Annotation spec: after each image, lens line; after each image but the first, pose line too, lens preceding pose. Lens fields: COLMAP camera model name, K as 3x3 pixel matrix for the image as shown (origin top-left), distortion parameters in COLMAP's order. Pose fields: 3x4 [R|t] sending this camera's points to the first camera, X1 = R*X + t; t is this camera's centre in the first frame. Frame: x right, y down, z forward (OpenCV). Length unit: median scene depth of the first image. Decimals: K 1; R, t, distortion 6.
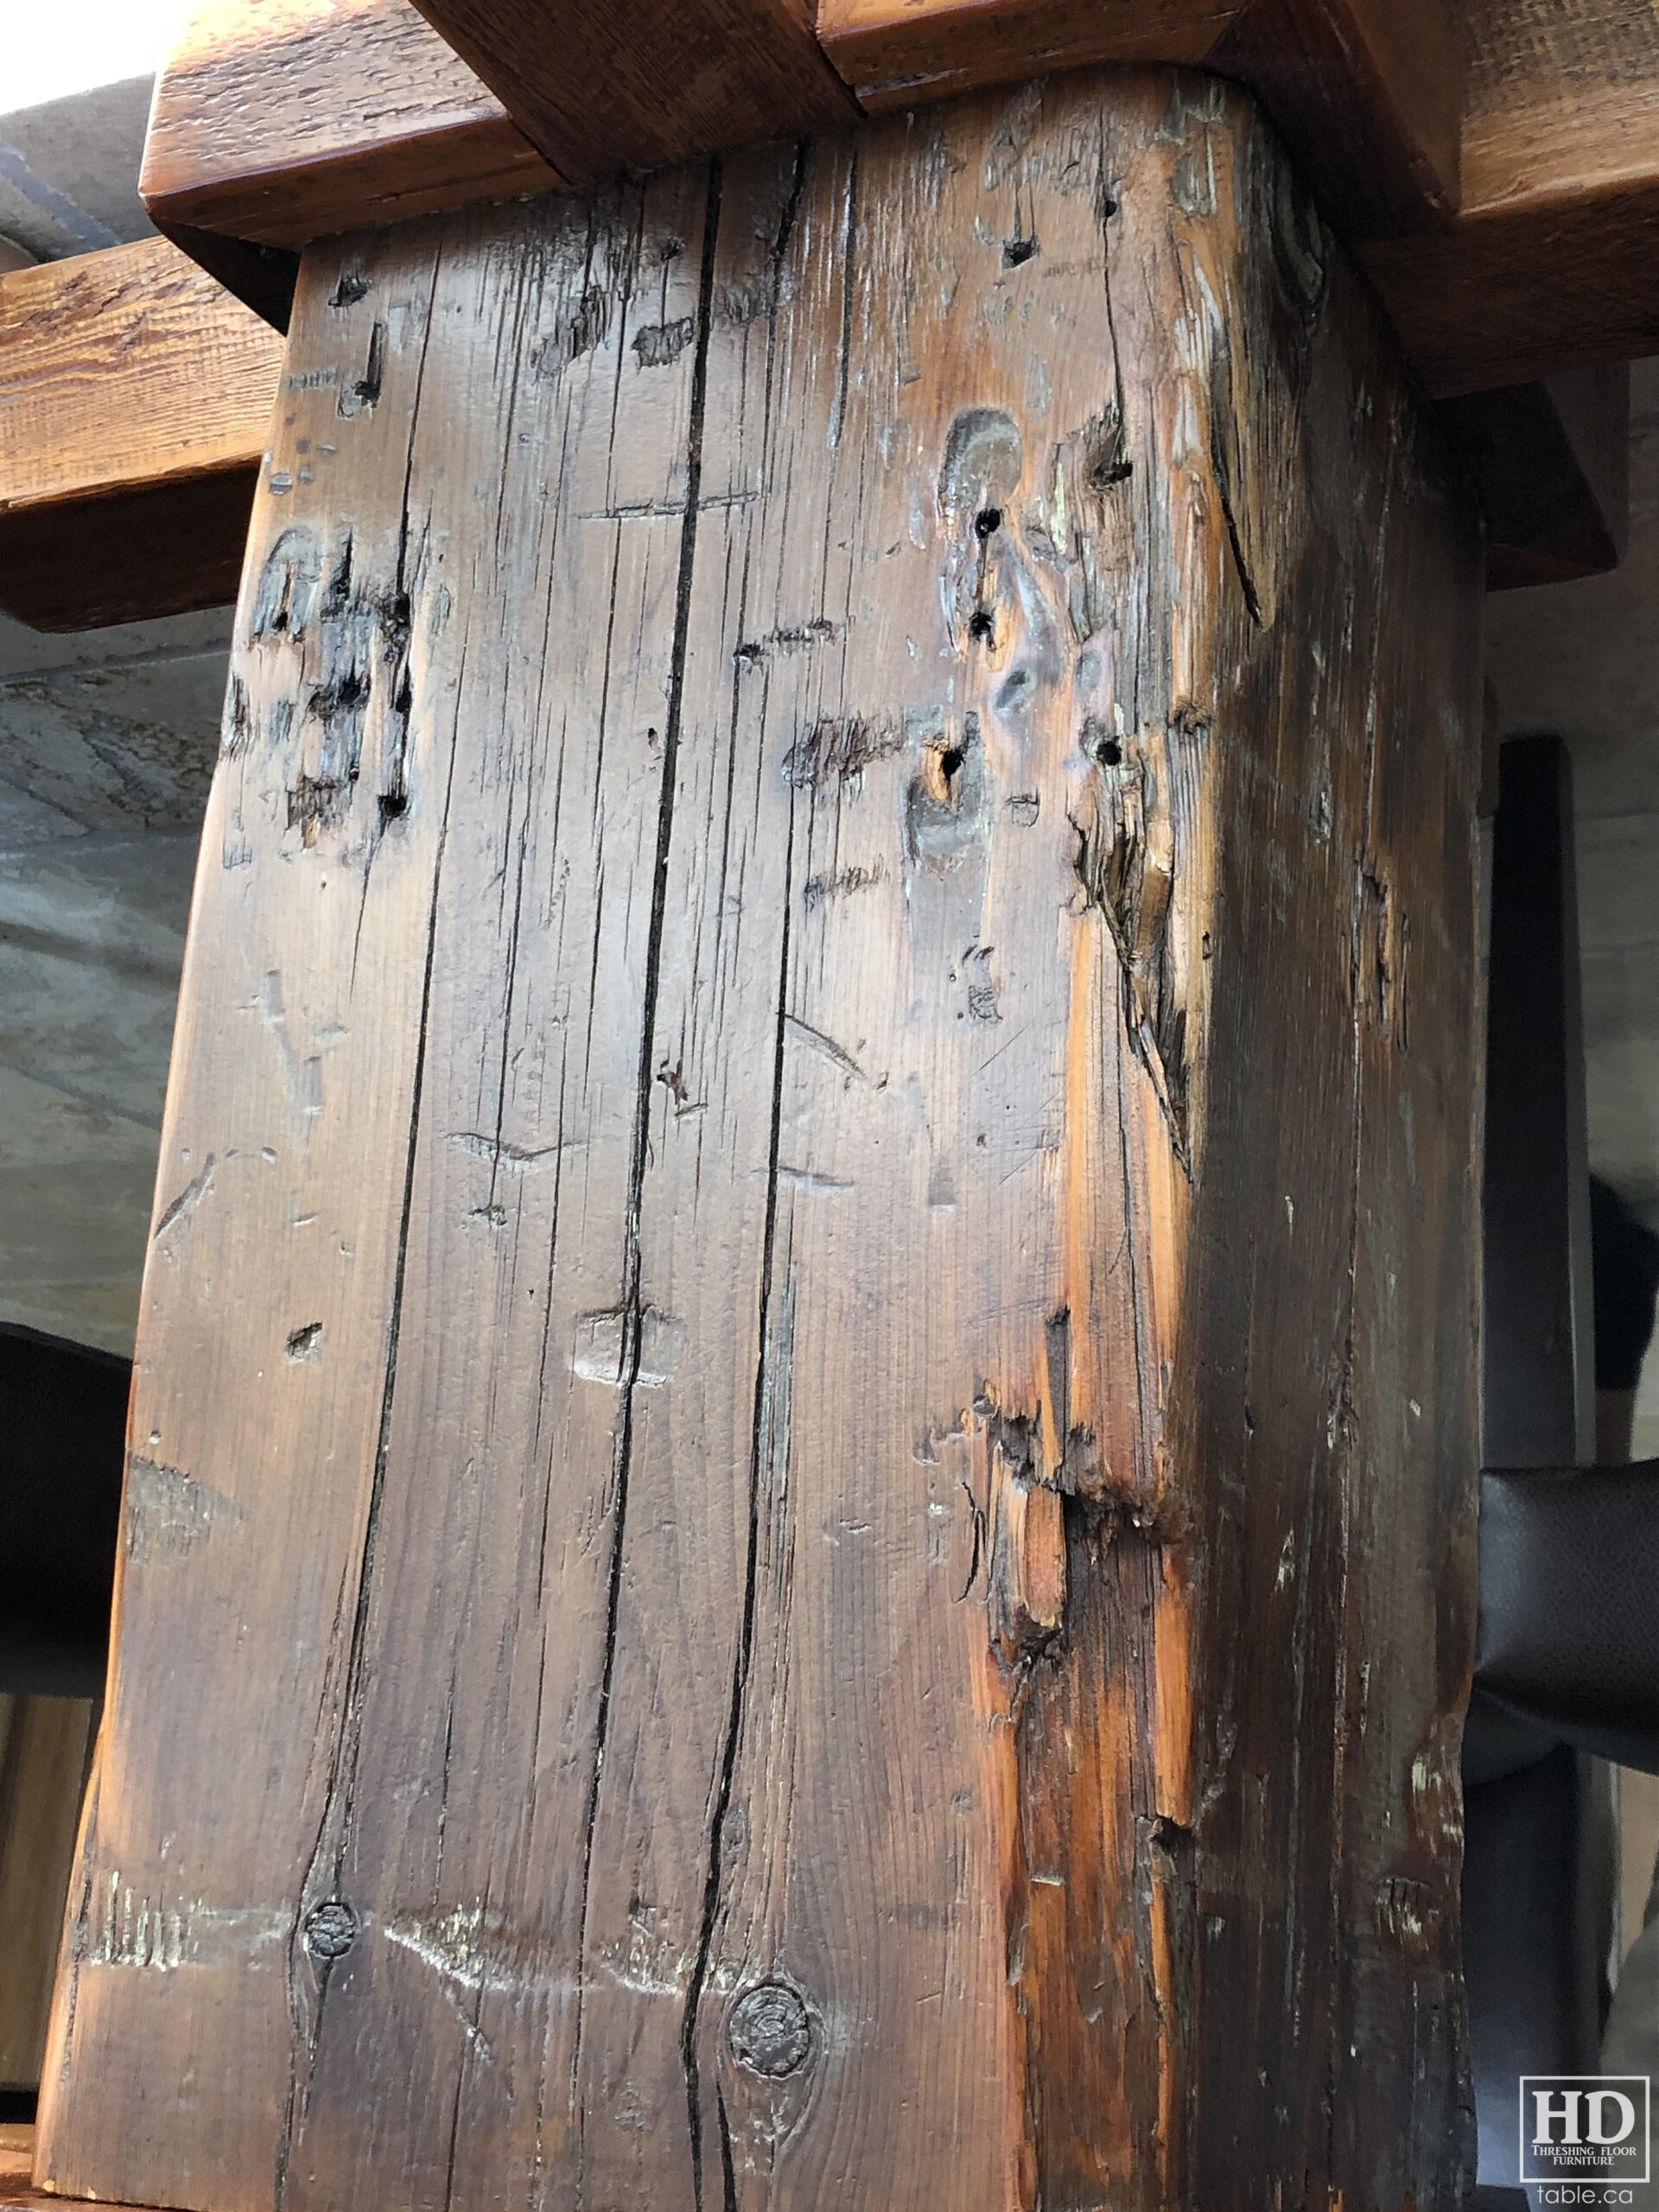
lens RADIAL K [[2858.5, 0, 835.4], [0, 2858.5, 1090.0], [0, 0, 1]] dist [-0.003363, 0.000000]
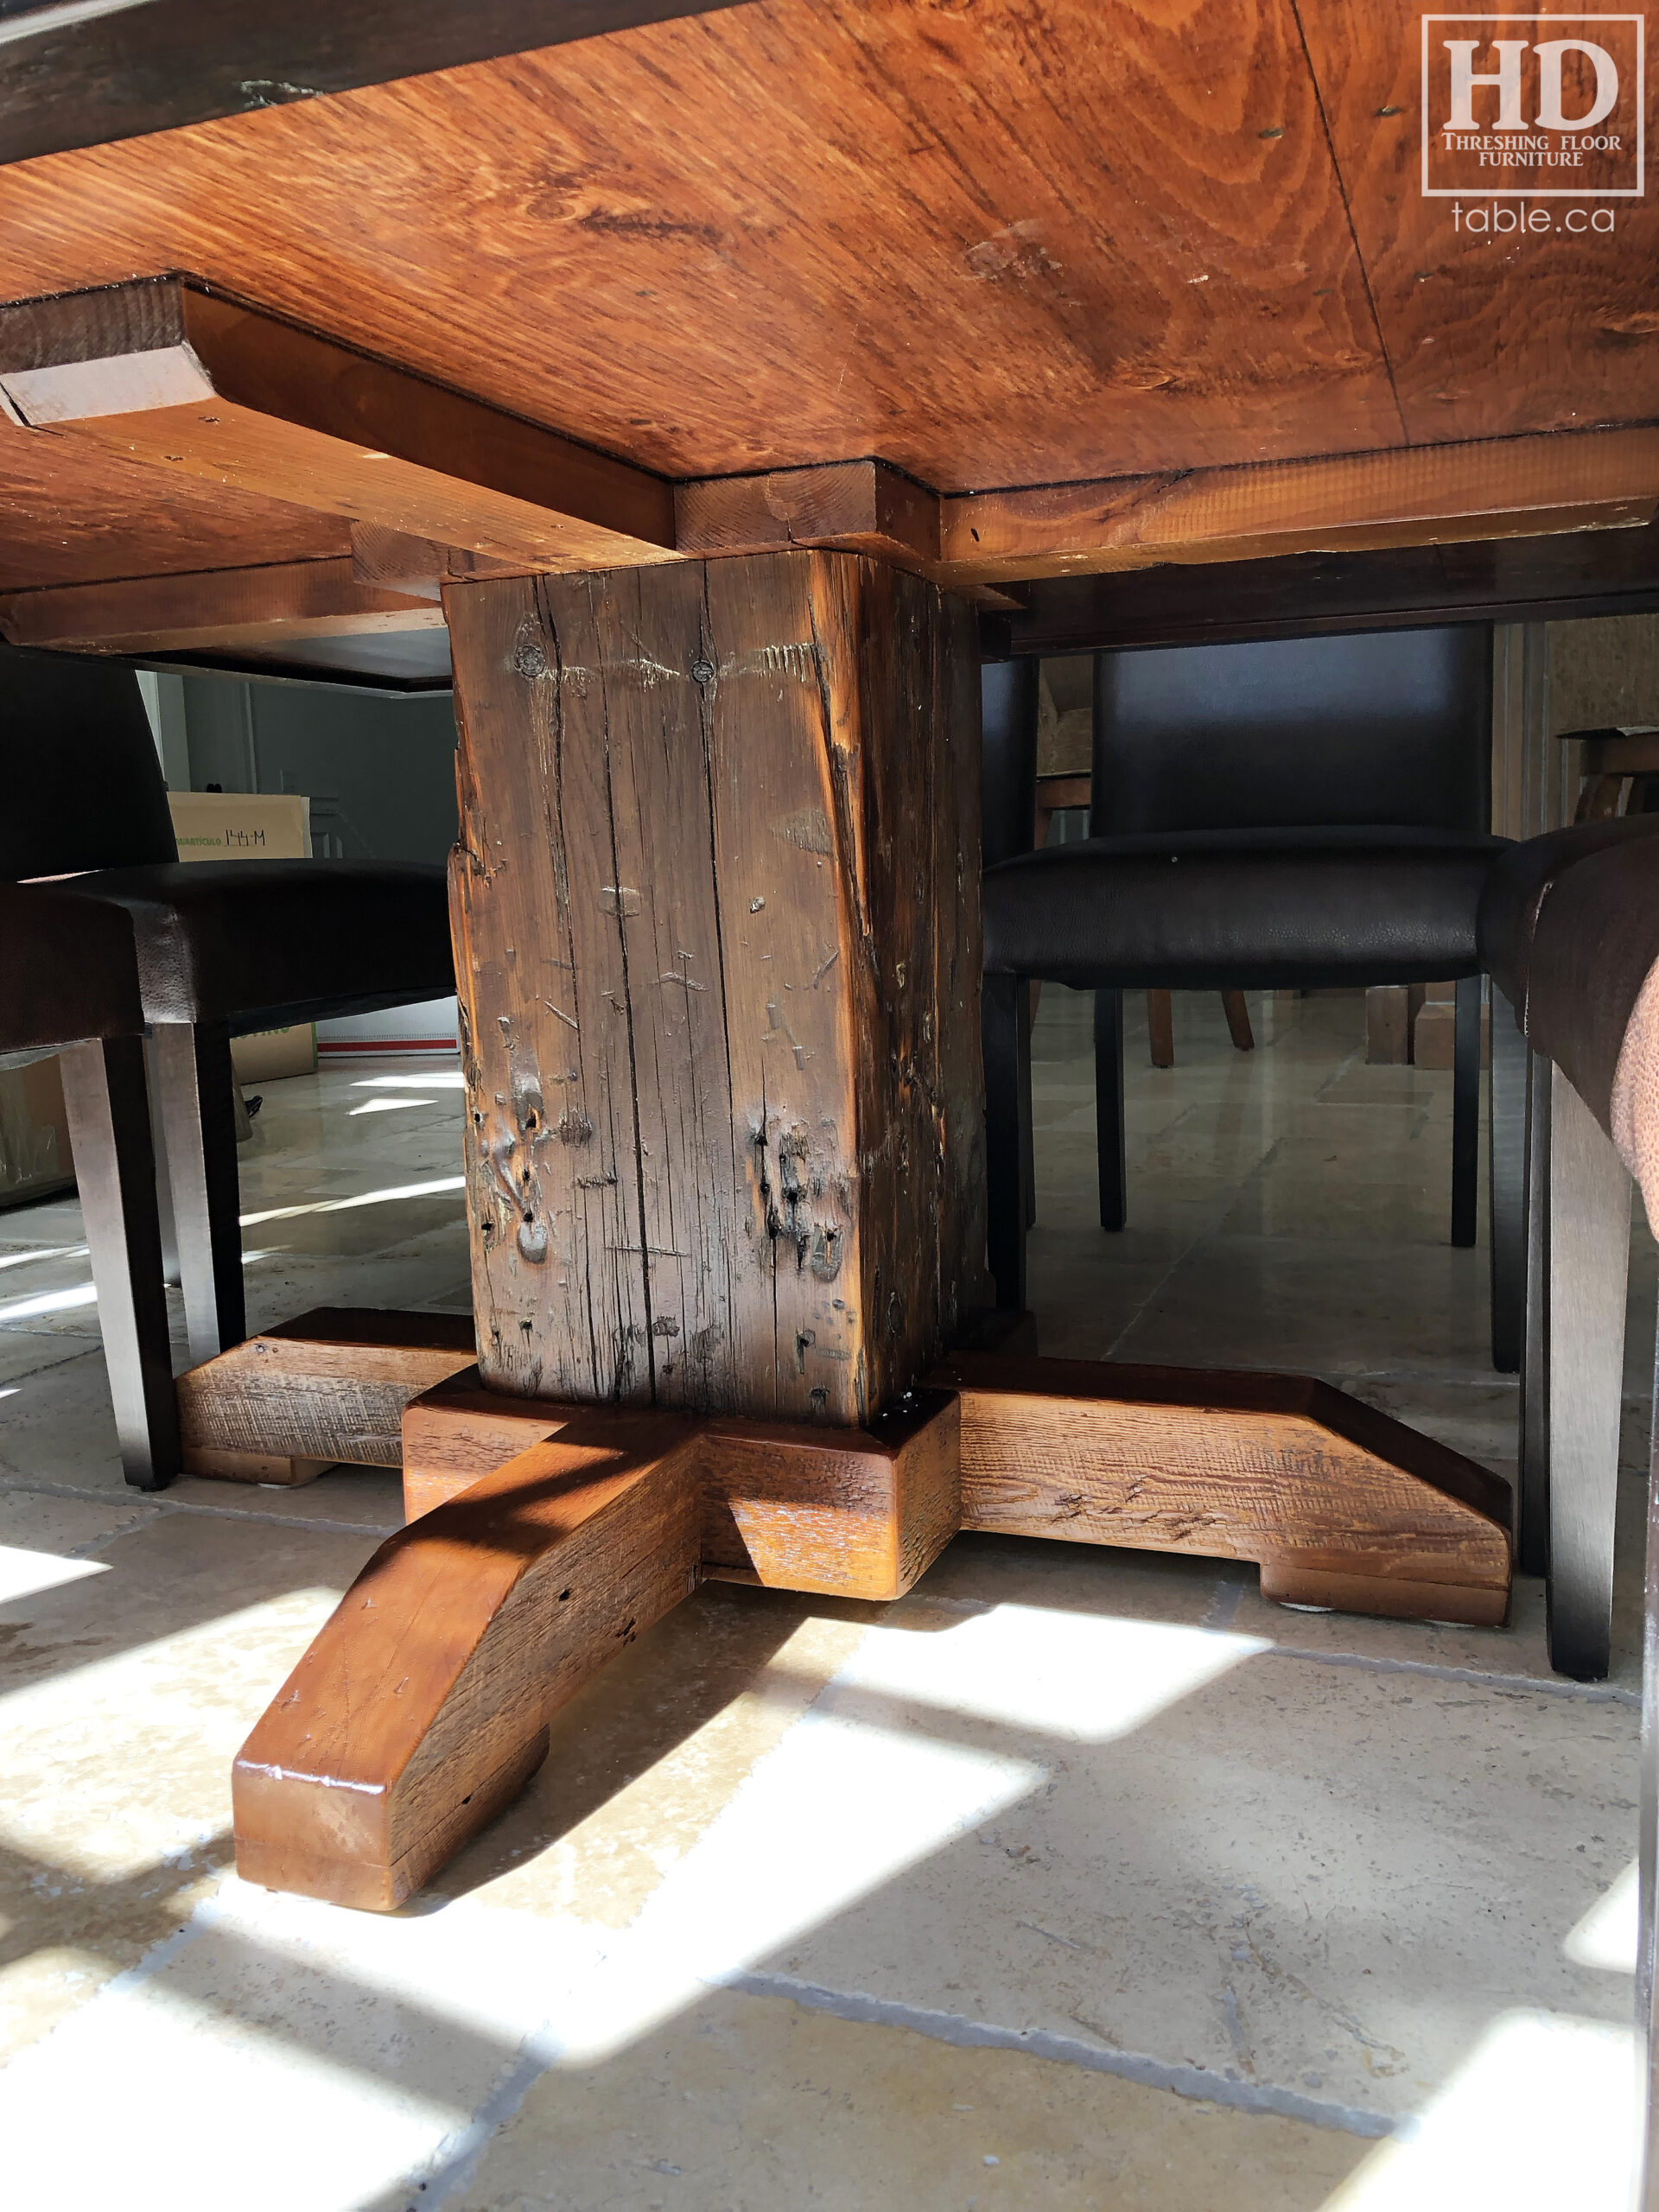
lens RADIAL K [[1804.0, 0, 822.7], [0, 1804.0, 1096.1], [0, 0, 1]] dist [0.015336, -0.004476]
pose [[-0.685085, -0.016965, 0.728266, -1.271077], [0.125729, -0.987480, 0.095270, -0.198519], [0.717532, 0.156832, 0.678640, 0.030268]]
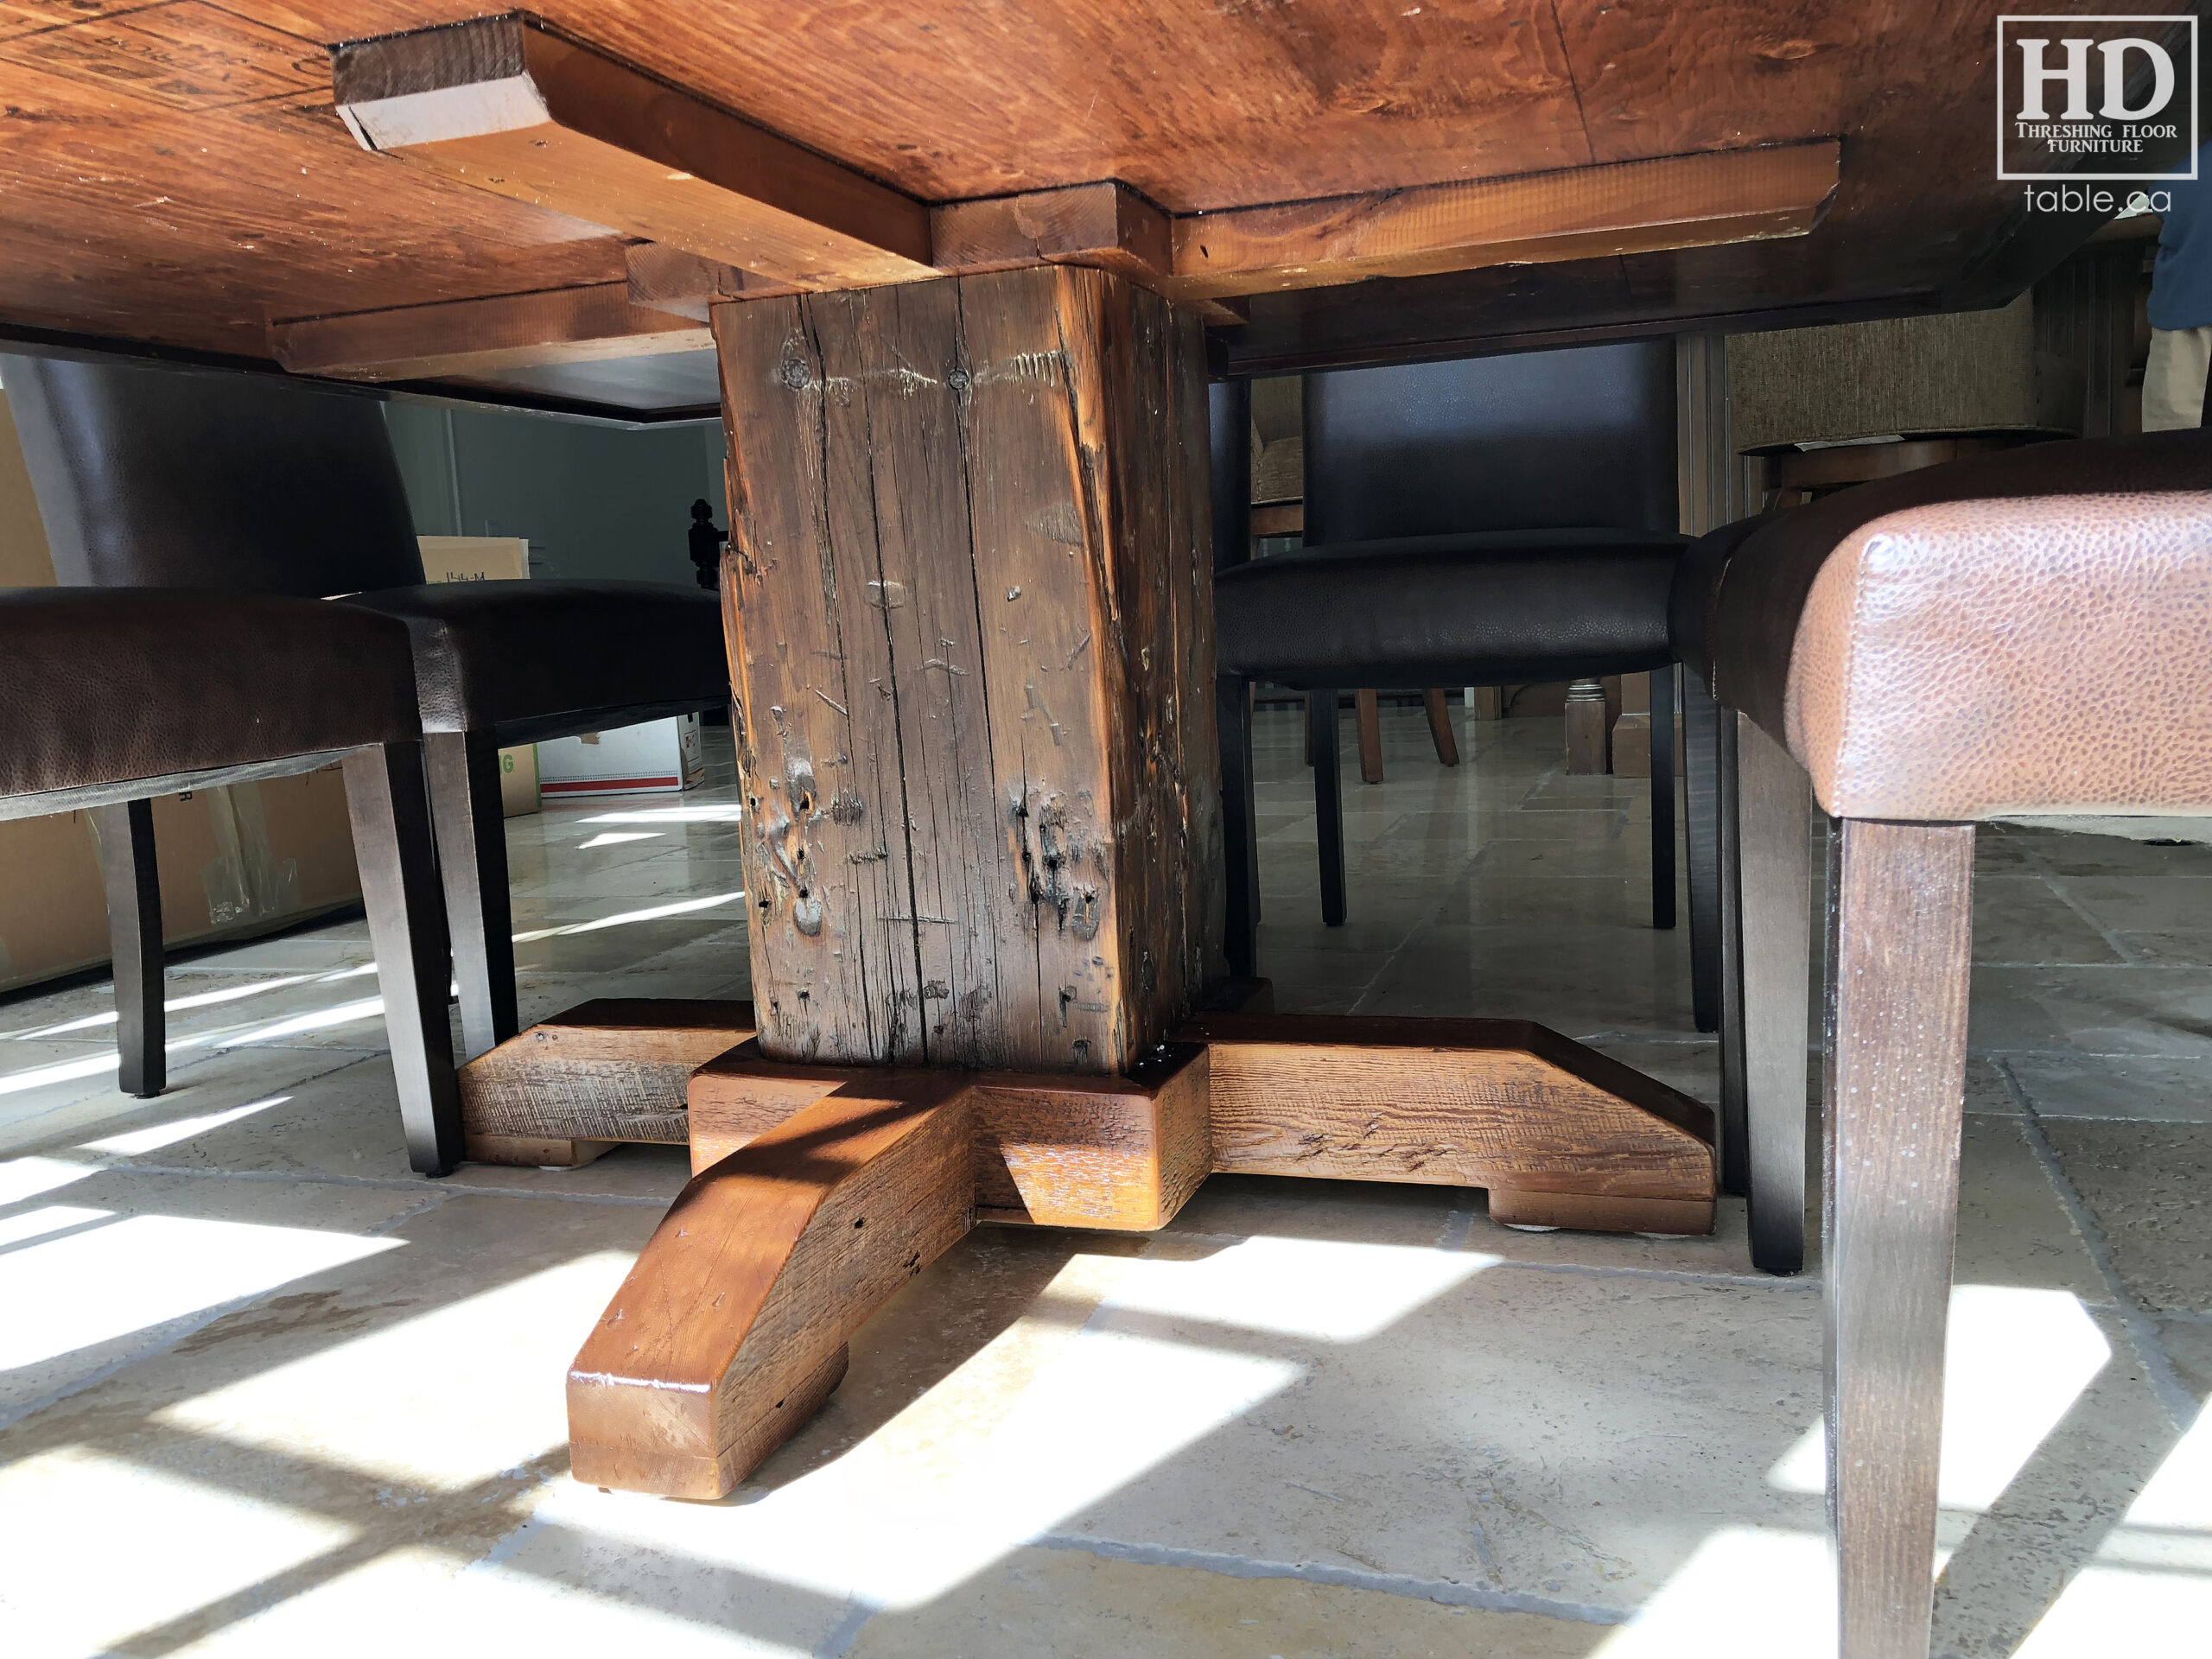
lens RADIAL K [[1804.0, 0, 1107.6], [0, 1804.0, 825.2], [0, 0, 1]] dist [0.015336, -0.004476]
pose [[-0.716228, 0.007762, 0.697823, -1.331602], [0.095561, -0.989428, 0.109088, -0.279106], [0.691292, 0.144817, 0.707915, -0.075890]]
